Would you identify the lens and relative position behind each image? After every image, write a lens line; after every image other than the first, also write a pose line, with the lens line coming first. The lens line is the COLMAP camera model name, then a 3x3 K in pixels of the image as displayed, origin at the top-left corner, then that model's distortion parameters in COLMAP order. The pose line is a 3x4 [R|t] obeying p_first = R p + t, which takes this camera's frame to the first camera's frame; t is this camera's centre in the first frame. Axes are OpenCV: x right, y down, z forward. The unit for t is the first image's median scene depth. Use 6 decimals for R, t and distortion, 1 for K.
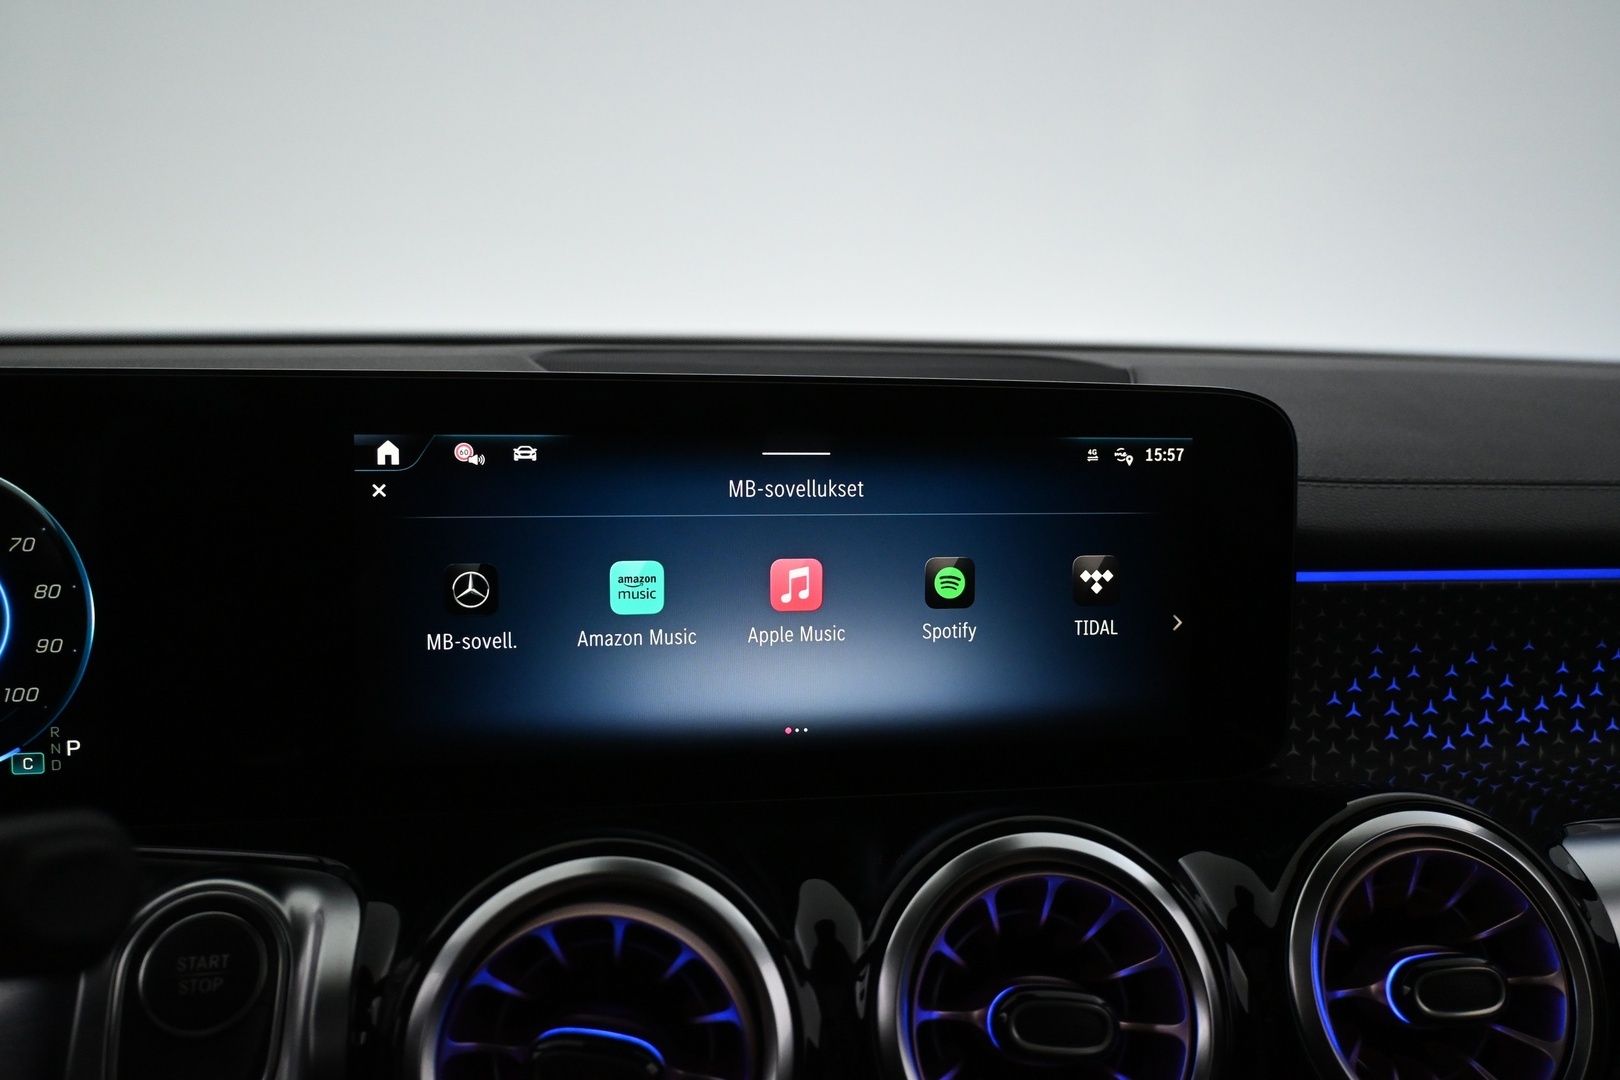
lens RADIAL K [[1235.8, 0, 807.2], [0, 1235.8, 531.0], [0, 0, 1]] dist [-0.014482, 0.003192]
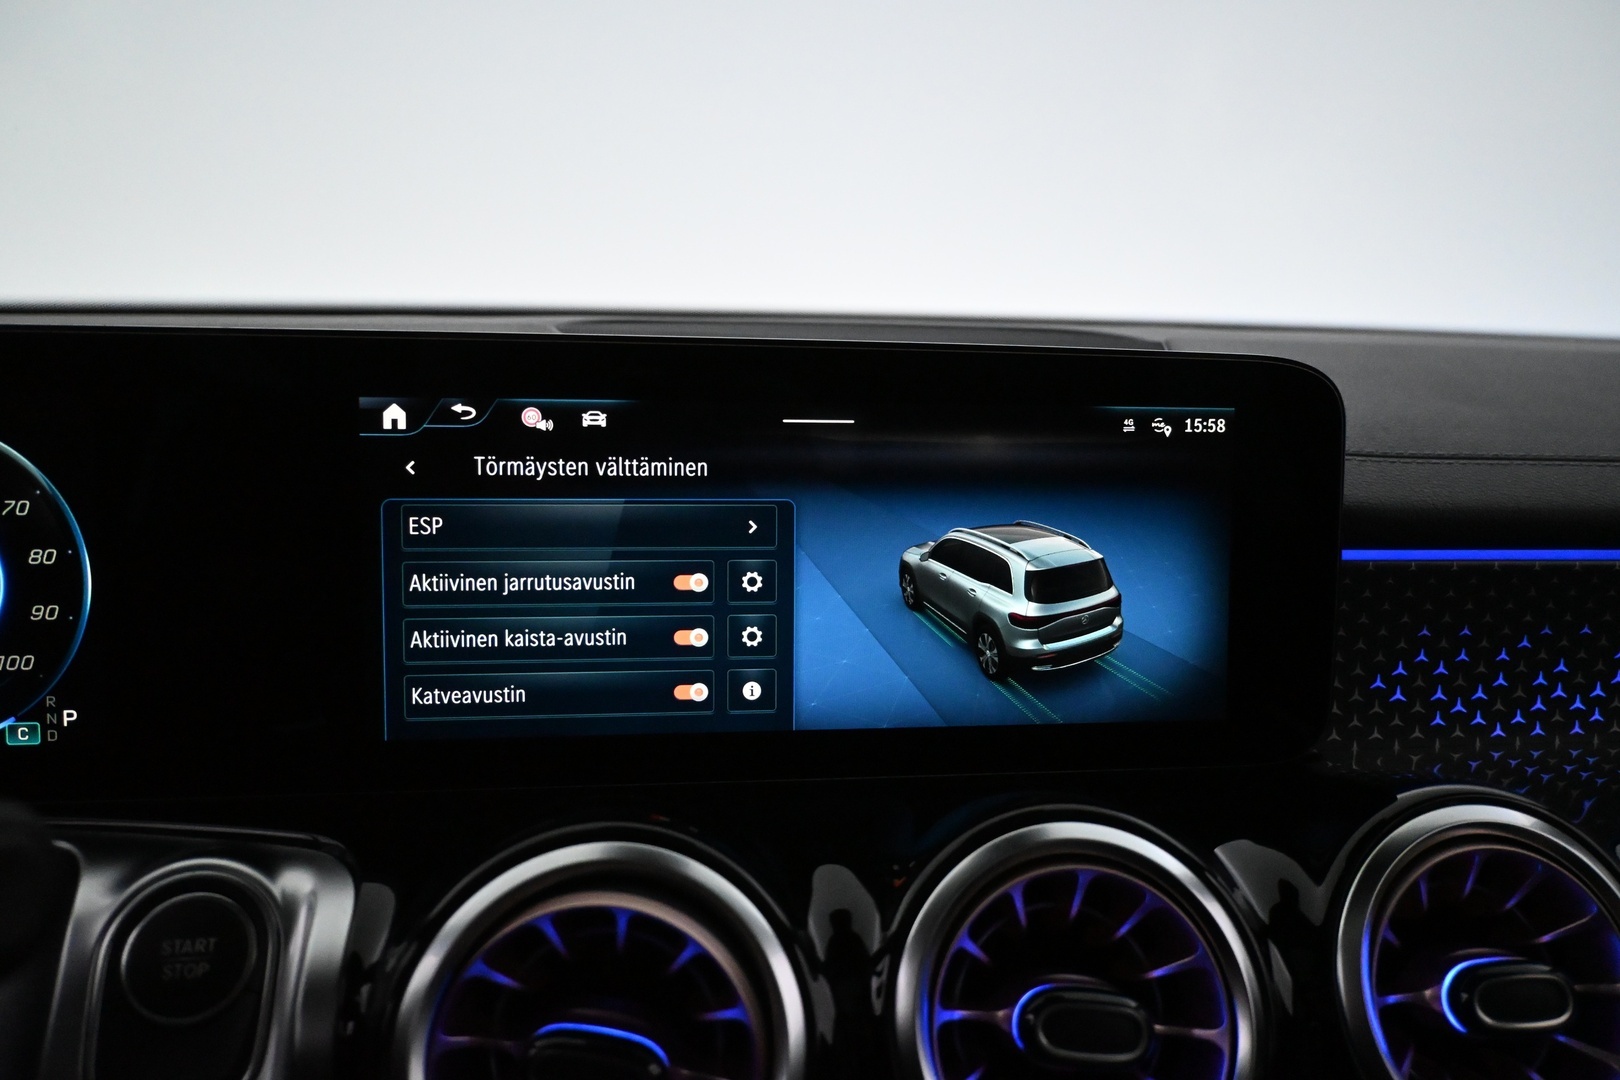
lens RADIAL K [[1159.6, 0, 803.3], [0, 1159.6, 538.8], [0, 0, 1]] dist [-0.004106, 0.000874]
pose [[0.999437, 0.009419, -0.032200, 0.010172], [-0.008597, 0.999636, 0.025574, 0.006705], [0.032429, -0.025283, 0.999154, 0.109423]]
